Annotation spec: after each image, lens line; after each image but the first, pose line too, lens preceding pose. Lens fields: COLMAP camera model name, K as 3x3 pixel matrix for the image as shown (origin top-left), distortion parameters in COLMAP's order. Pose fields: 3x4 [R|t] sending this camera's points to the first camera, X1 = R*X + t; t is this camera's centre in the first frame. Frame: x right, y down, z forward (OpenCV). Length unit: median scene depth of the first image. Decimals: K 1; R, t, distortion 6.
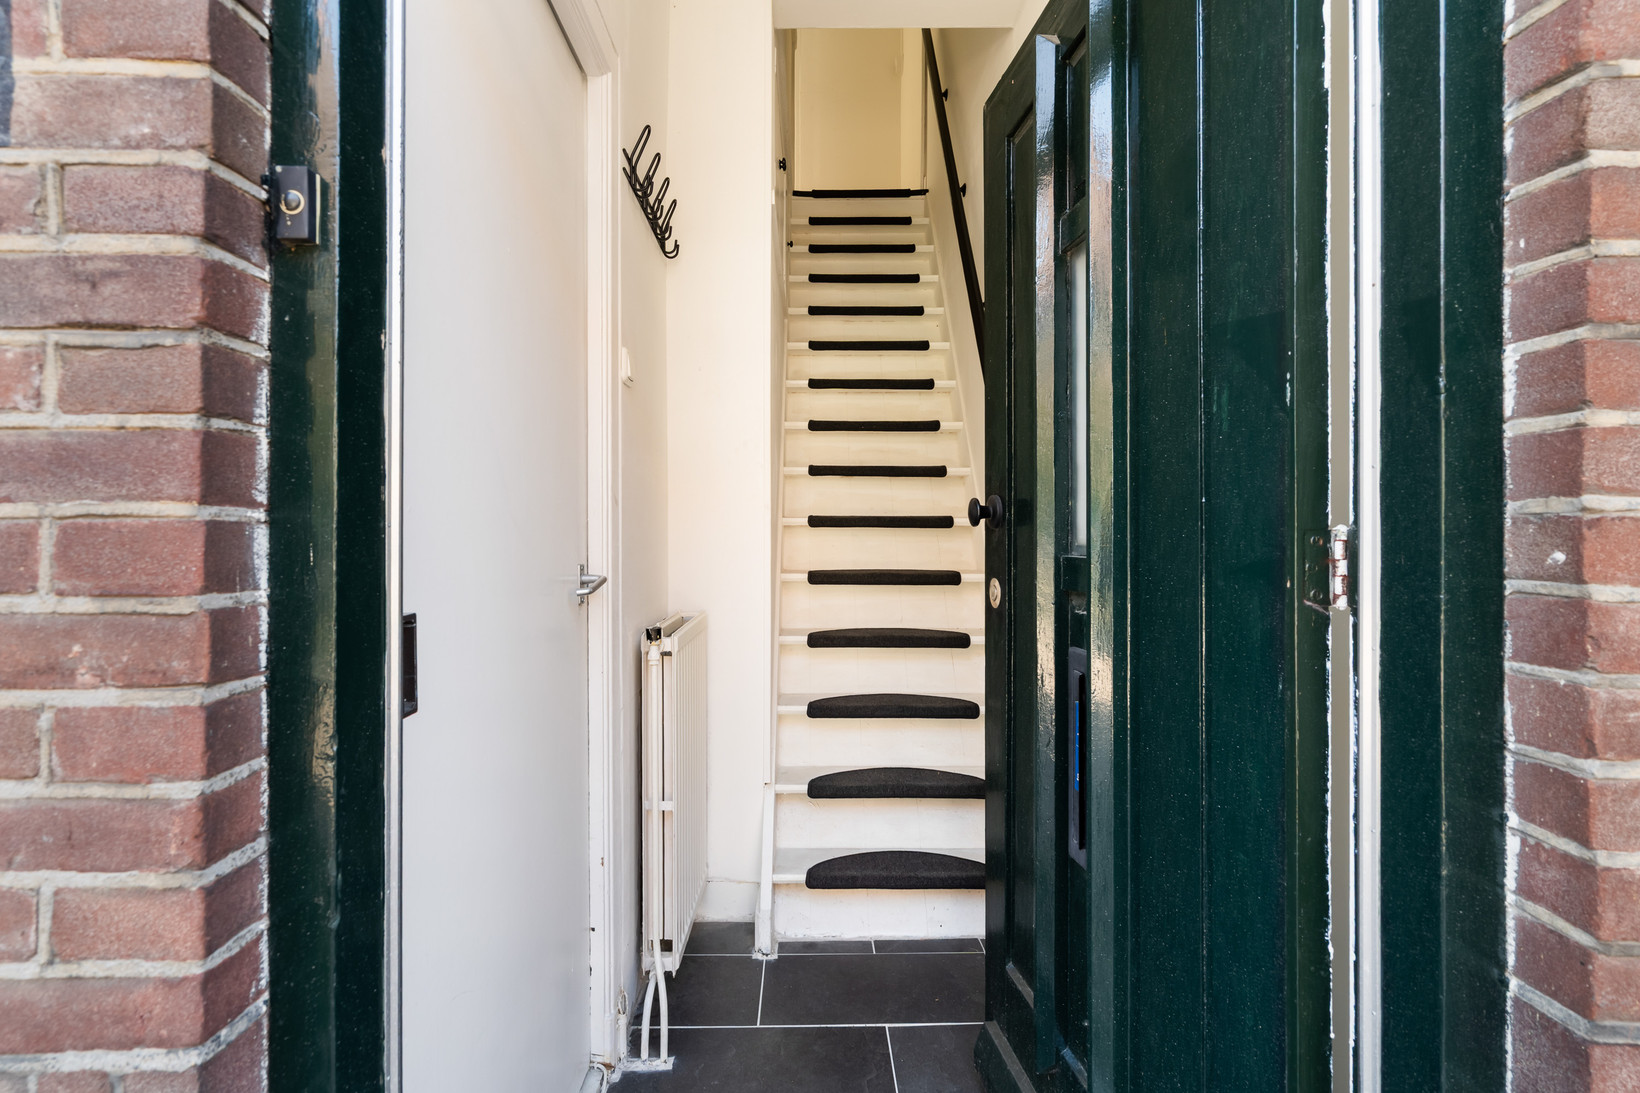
lens RADIAL K [[769.5, 0, 825.7], [0, 769.5, 542.5], [0, 0, 1]] dist [-0.000978, 0.000259]
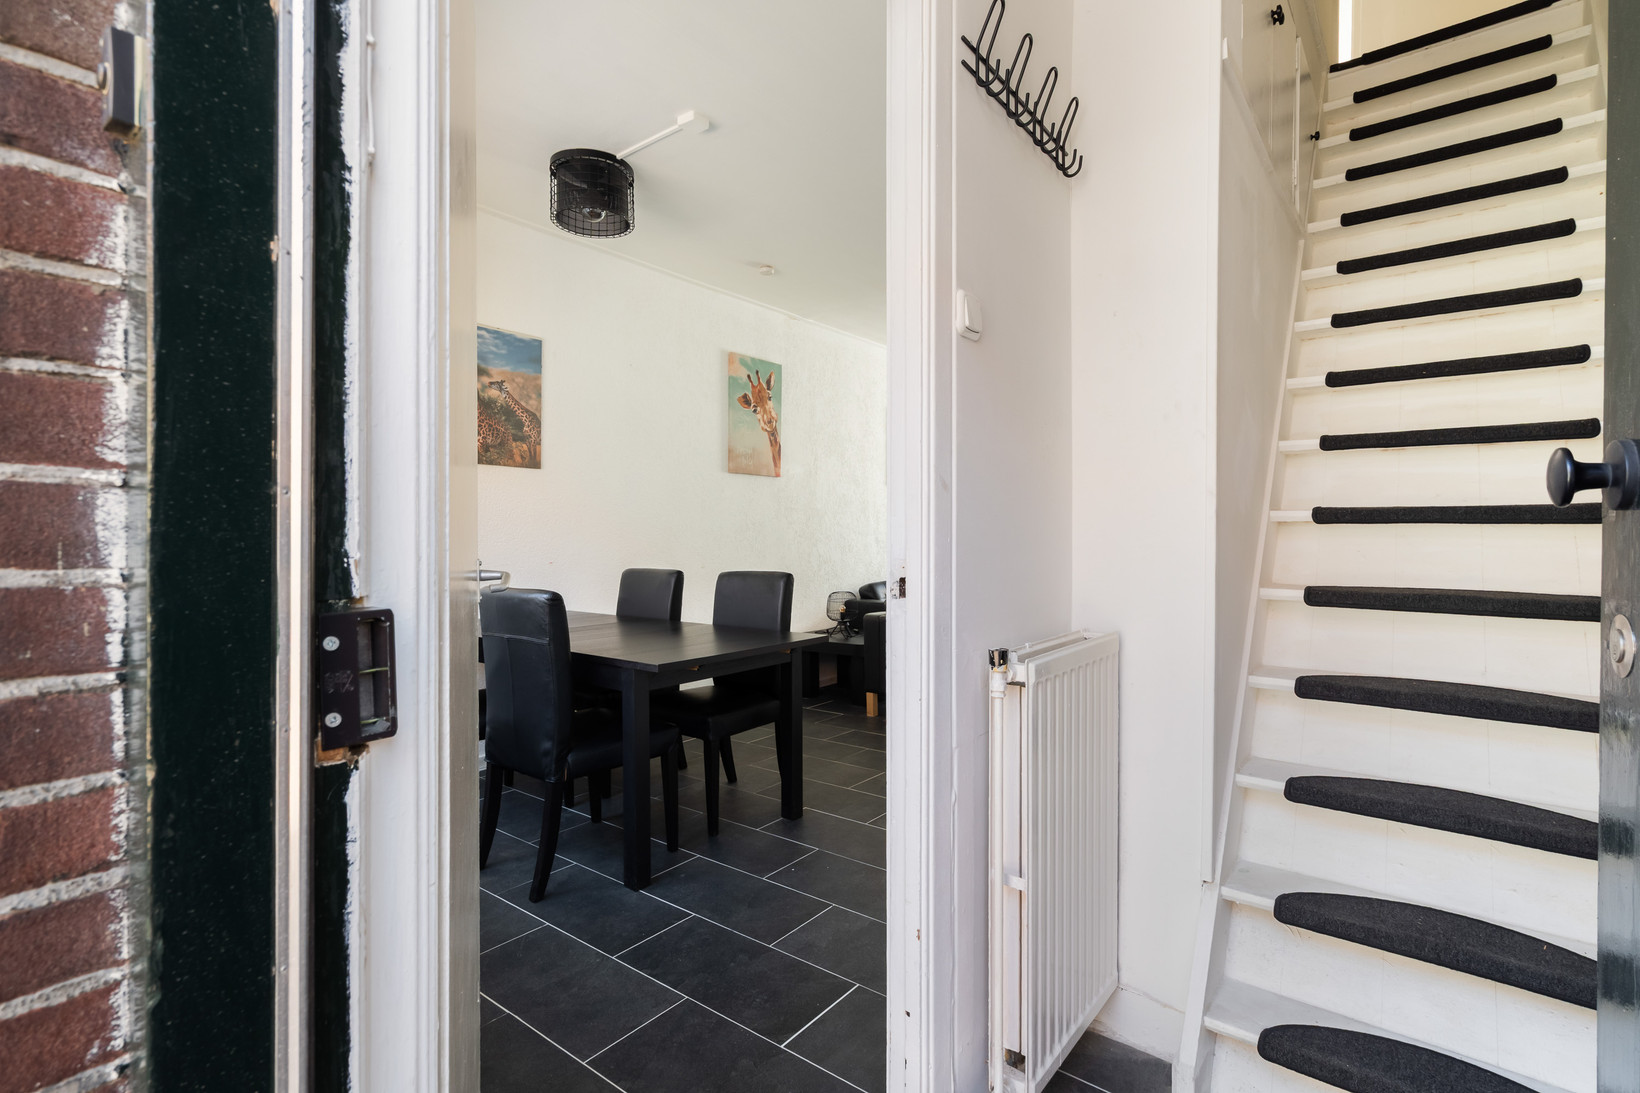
lens RADIAL K [[769.5, 0, 825.7], [0, 769.5, 542.5], [0, 0, 1]] dist [-0.000978, 0.000259]
pose [[0.771073, 0.016001, -0.636545, 0.354926], [-0.018822, 0.999820, 0.002333, 0.016500], [0.636468, 0.010182, 0.771236, 0.797632]]
